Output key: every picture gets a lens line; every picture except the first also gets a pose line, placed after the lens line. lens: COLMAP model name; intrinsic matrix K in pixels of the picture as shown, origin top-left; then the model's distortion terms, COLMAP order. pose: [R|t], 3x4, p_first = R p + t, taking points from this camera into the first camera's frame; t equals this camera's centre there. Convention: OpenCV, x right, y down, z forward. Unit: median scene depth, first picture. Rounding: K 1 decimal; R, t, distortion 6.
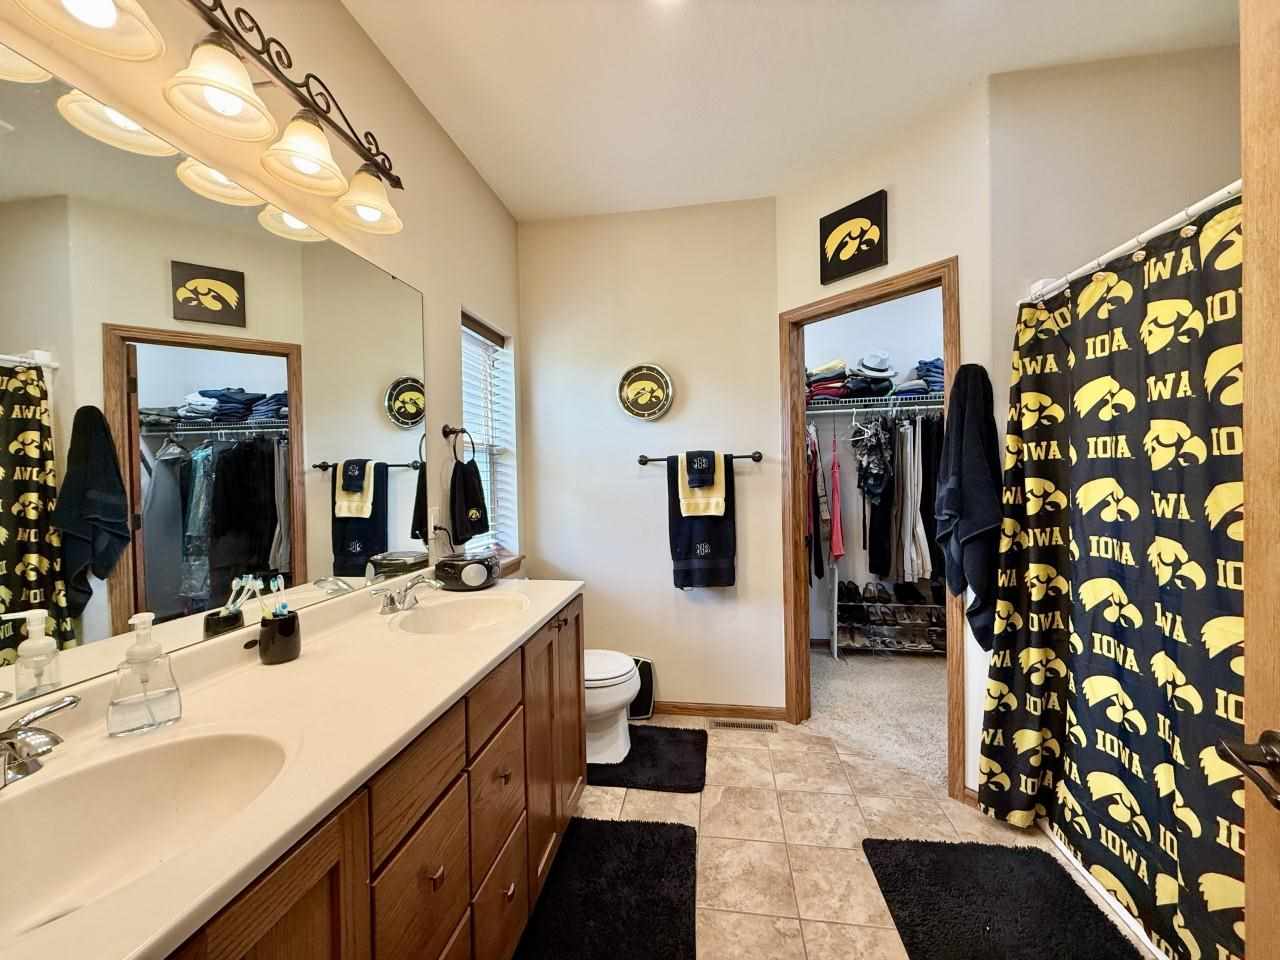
lens RADIAL K [[512.0, 0, 637.4], [0, 512.0, 477.8], [0, 0, 1]] dist [0.000680, -0.000027]
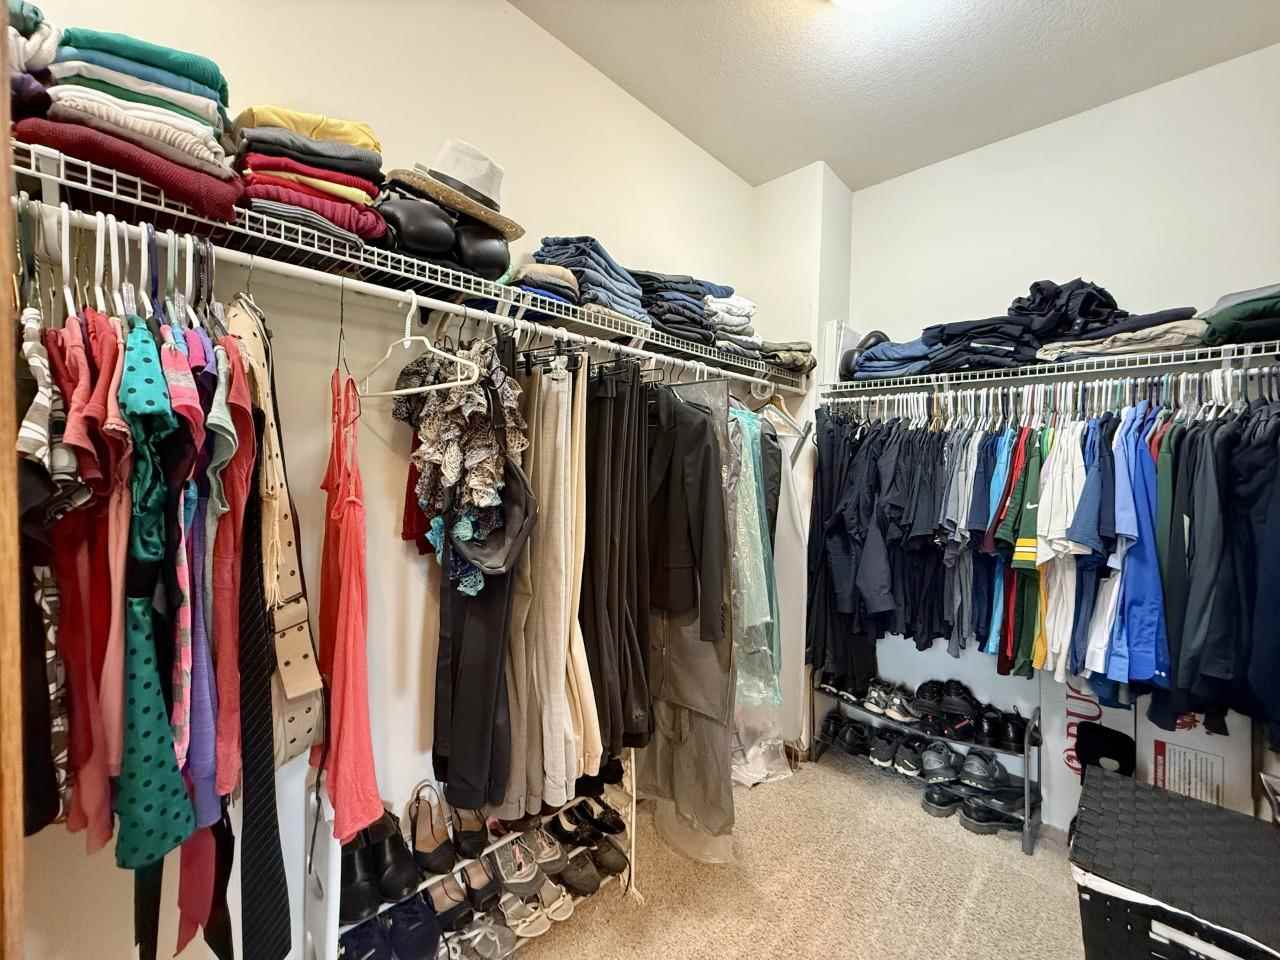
lens RADIAL K [[512.0, 0, 638.6], [0, 512.0, 480.0], [0, 0, 1]] dist [0.000680, -0.000027]
pose [[0.576828, 0.006758, 0.816838, 0.260325], [-0.019745, 0.999789, 0.005672, -0.027716], [-0.816627, -0.019400, 0.576839, 0.730412]]
